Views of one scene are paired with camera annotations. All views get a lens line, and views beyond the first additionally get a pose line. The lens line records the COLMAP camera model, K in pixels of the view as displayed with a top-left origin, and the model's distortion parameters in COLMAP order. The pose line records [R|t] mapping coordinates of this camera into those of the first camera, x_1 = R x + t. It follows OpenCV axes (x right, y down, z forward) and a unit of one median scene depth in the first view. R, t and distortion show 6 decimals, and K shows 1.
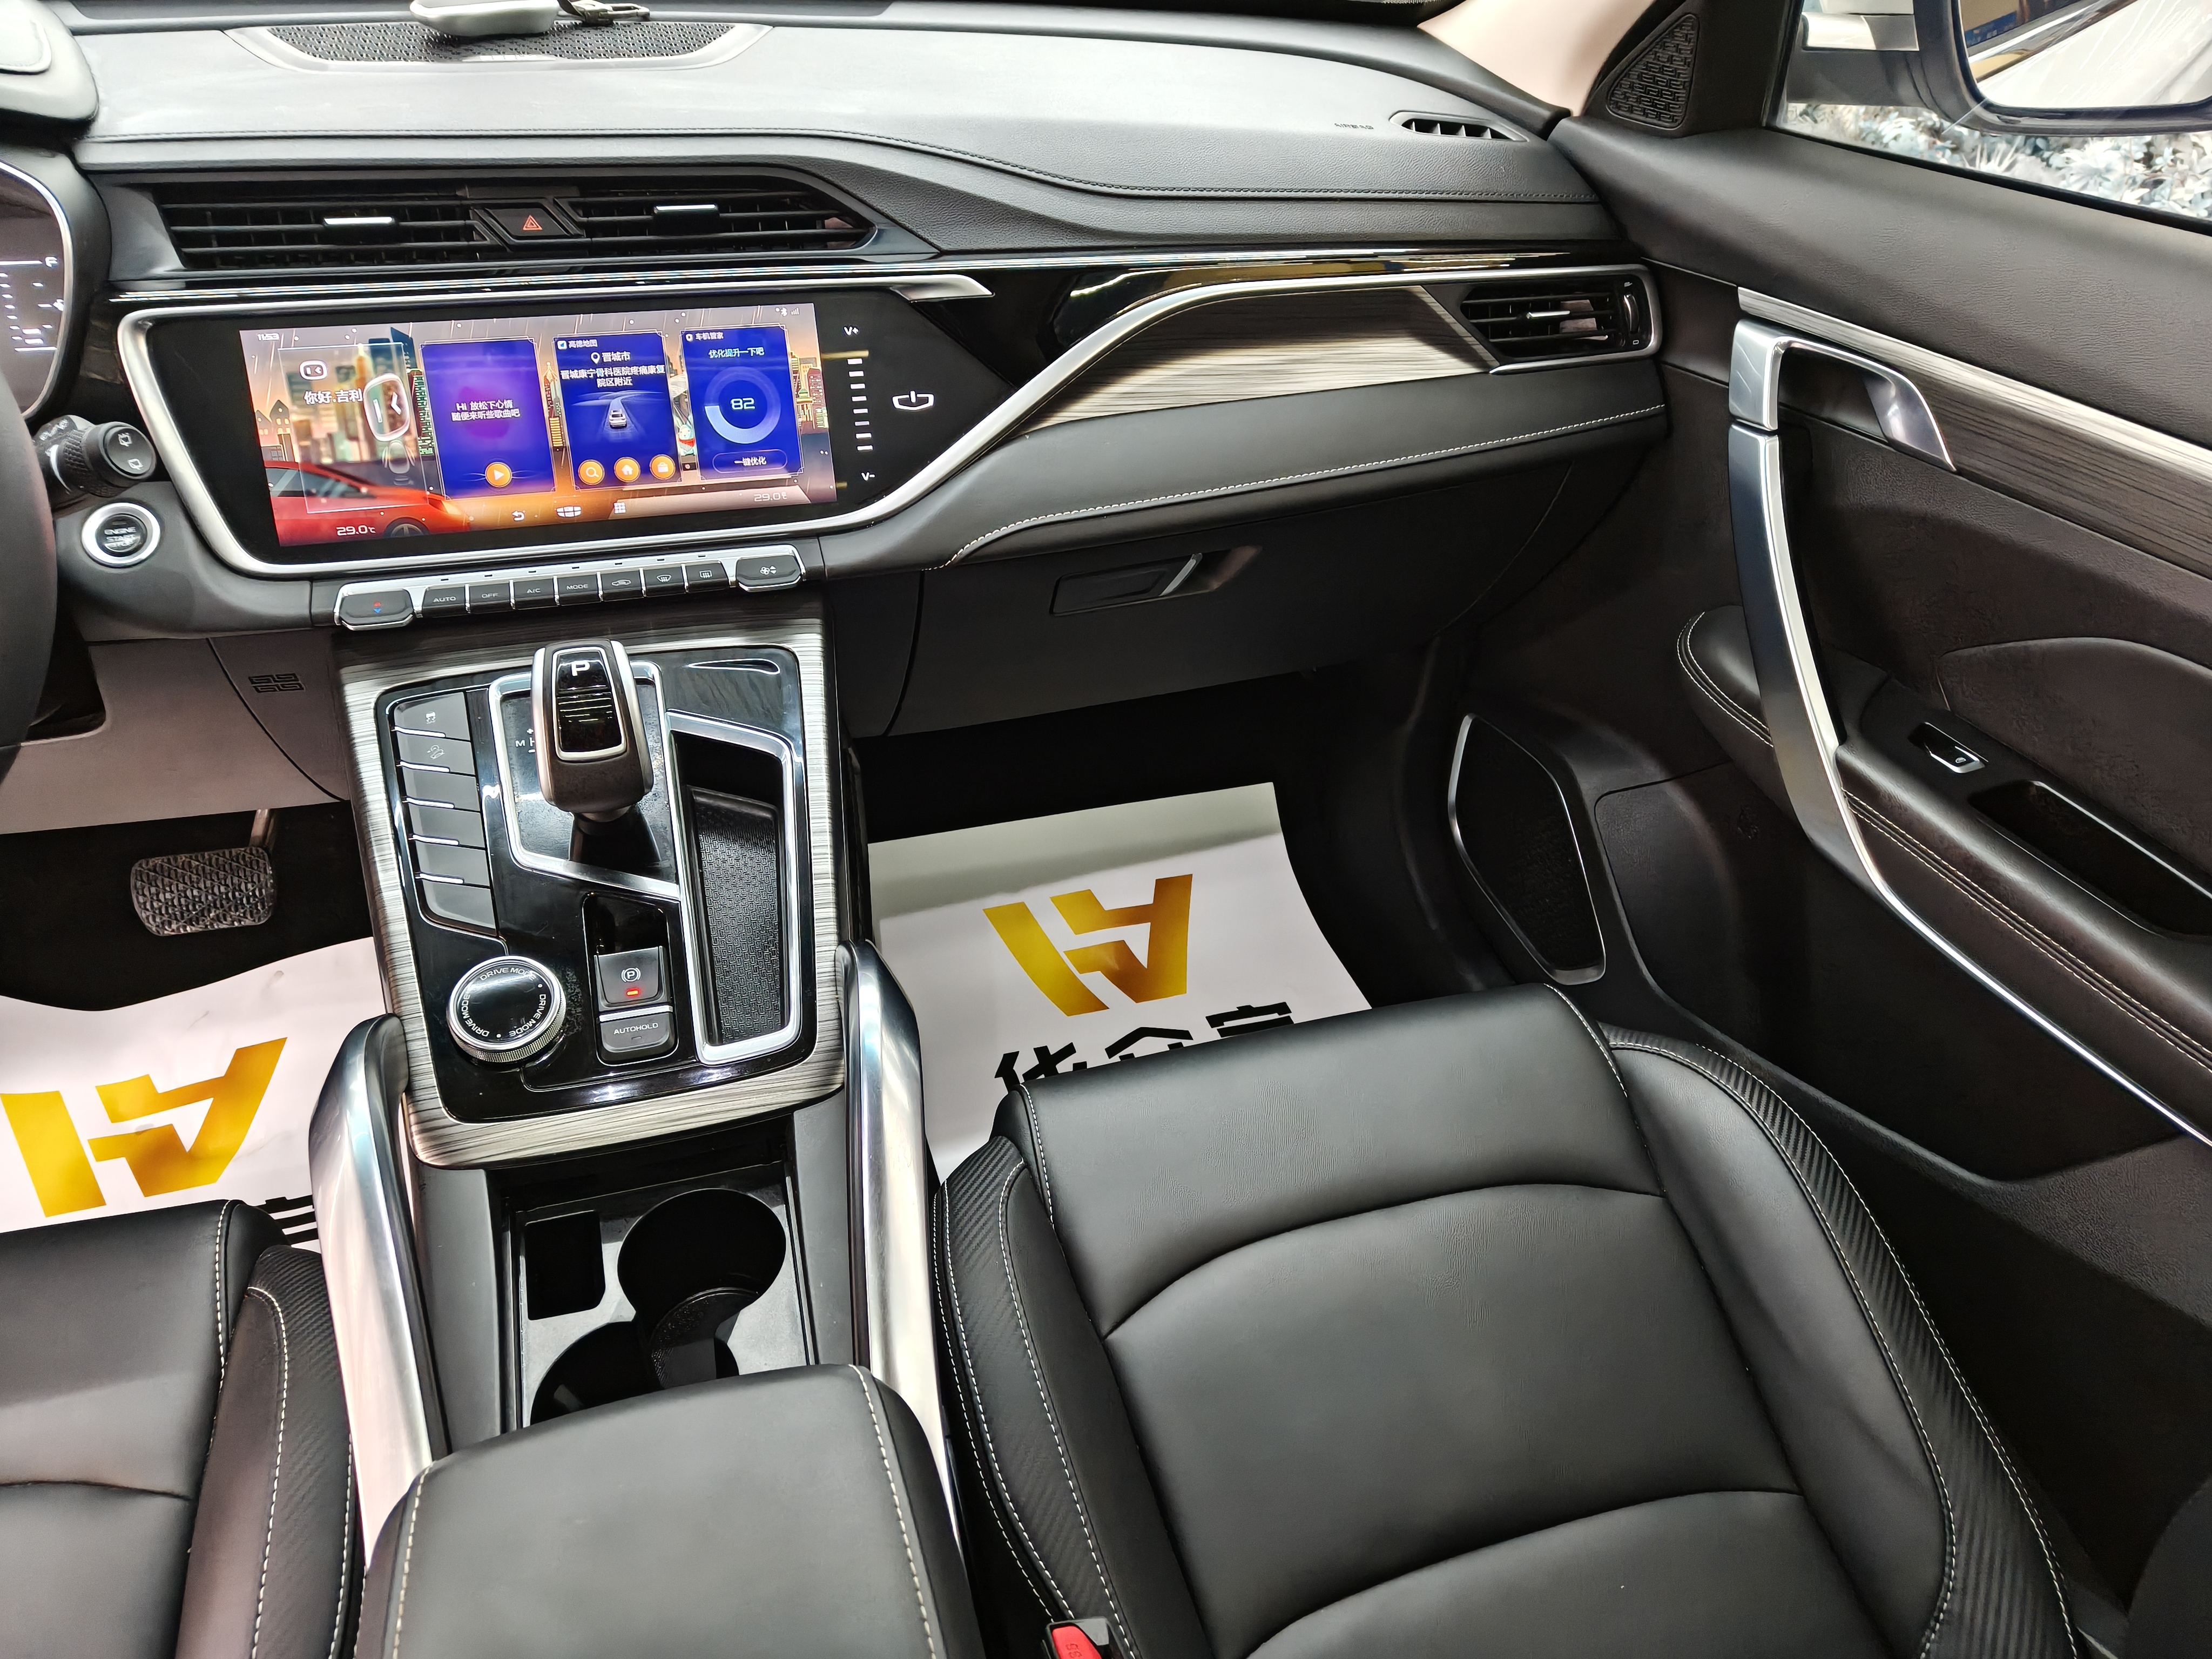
lens RADIAL K [[1541.2, 0, 1084.0], [0, 1541.2, 817.0], [0, 0, 1]] dist [0.005617, 0.002284]
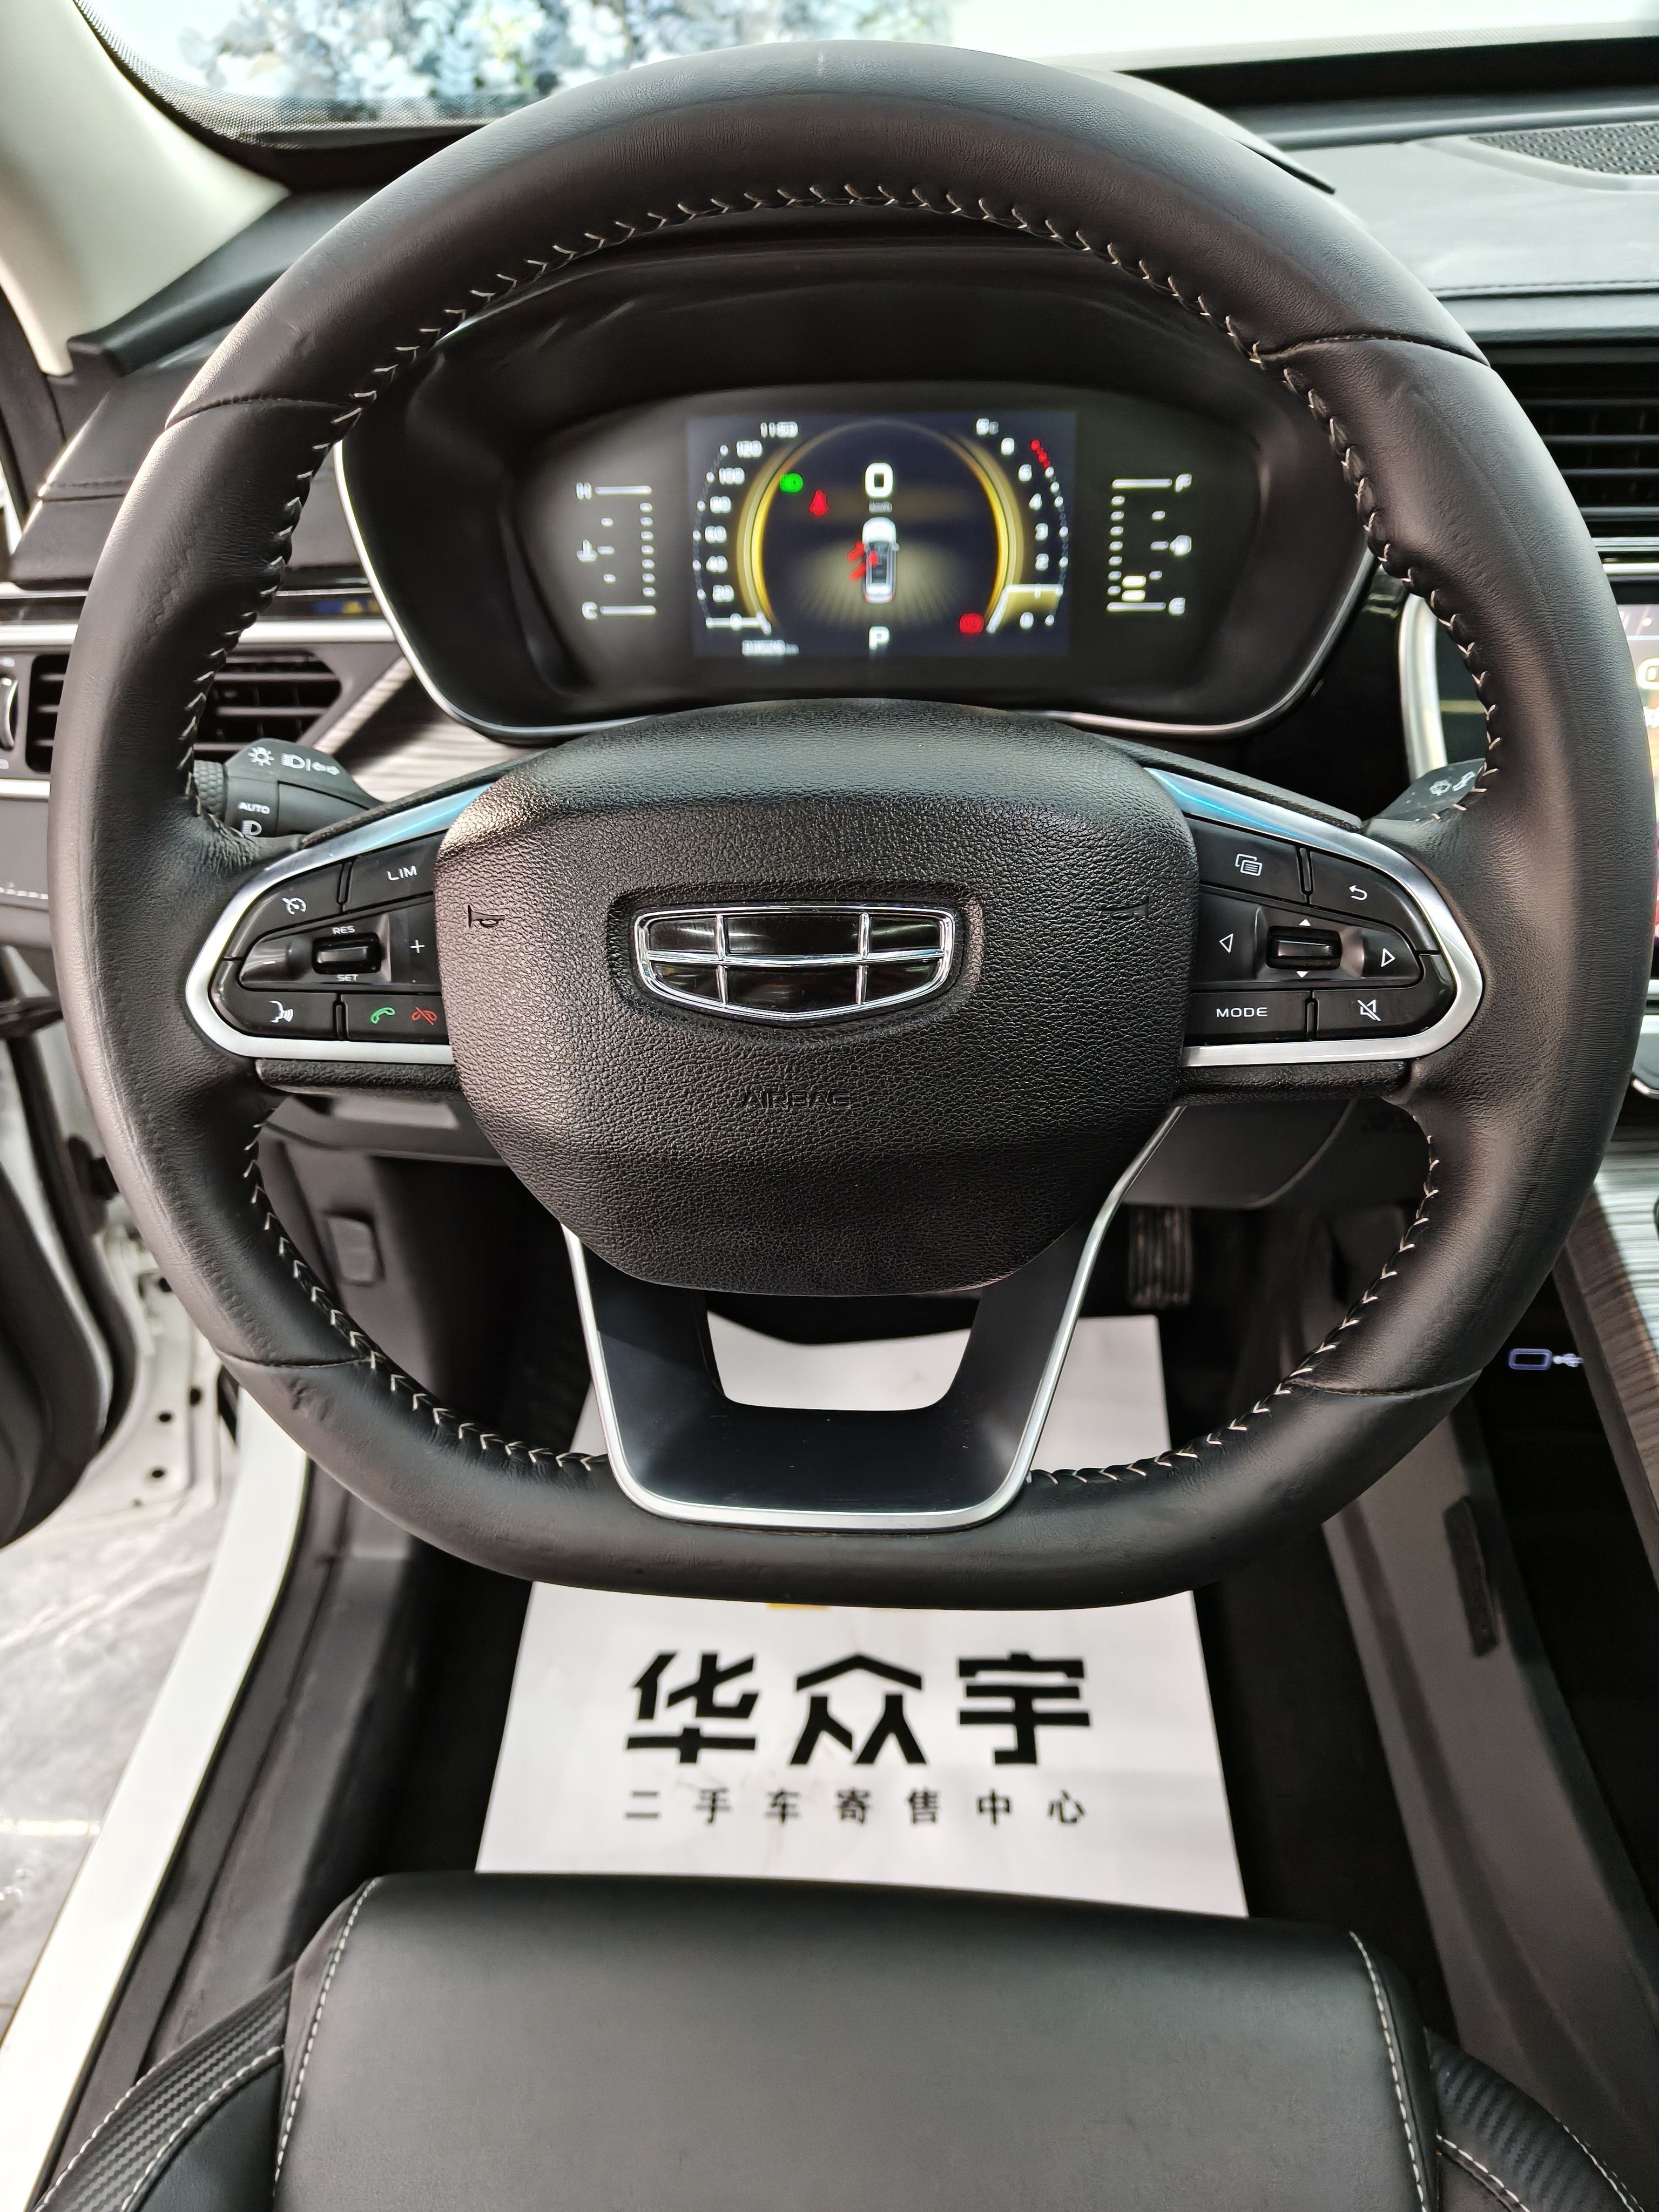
lens RADIAL K [[1513.5, 0, 813.7], [0, 1513.5, 1111.7], [0, 0, 1]] dist [-0.003226, -0.003802]
pose [[0.931676, 0.162357, -0.324991, -0.535736], [-0.143310, 0.986285, 0.081883, -0.106694], [0.333828, -0.029714, 0.942166, 0.282234]]
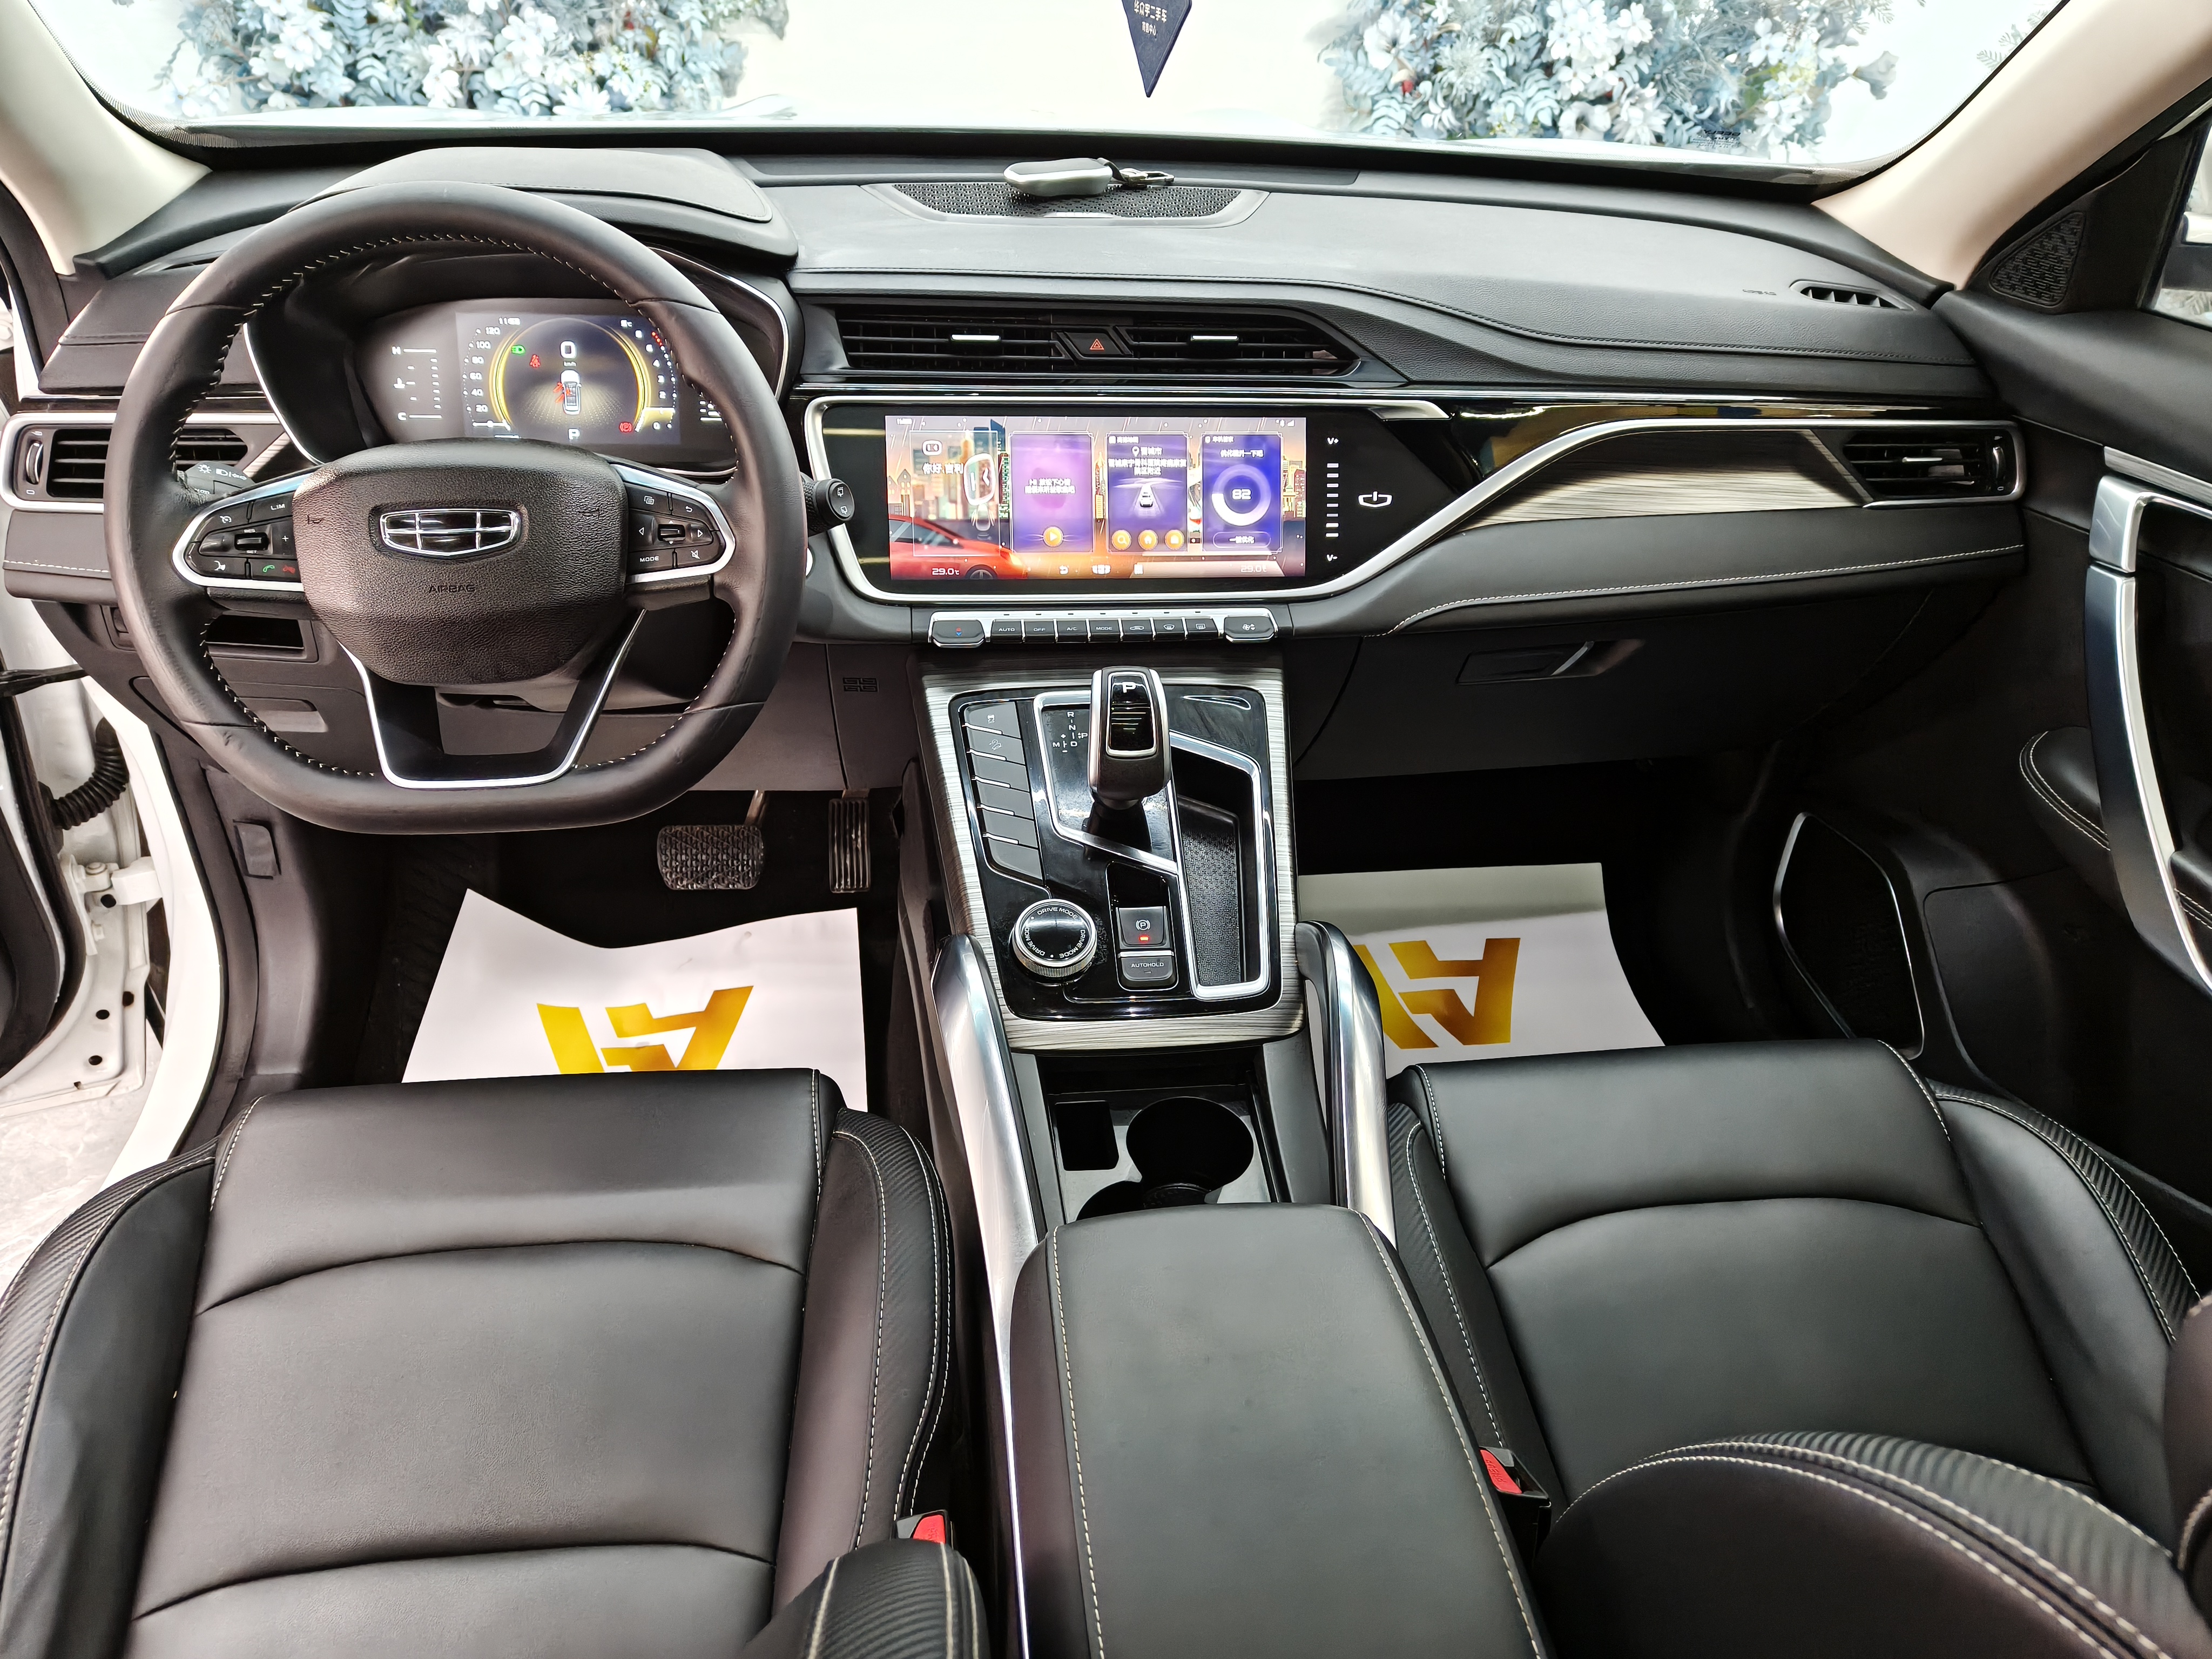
lens RADIAL K [[1541.3, 0, 1106.0], [0, 1541.3, 829.5], [0, 0, 1]] dist [0.012239, -0.005308]
pose [[0.985523, 0.094127, -0.141012, -0.125052], [-0.101442, 0.993796, -0.045606, 0.069649], [0.135844, 0.059250, 0.988957, -0.231206]]
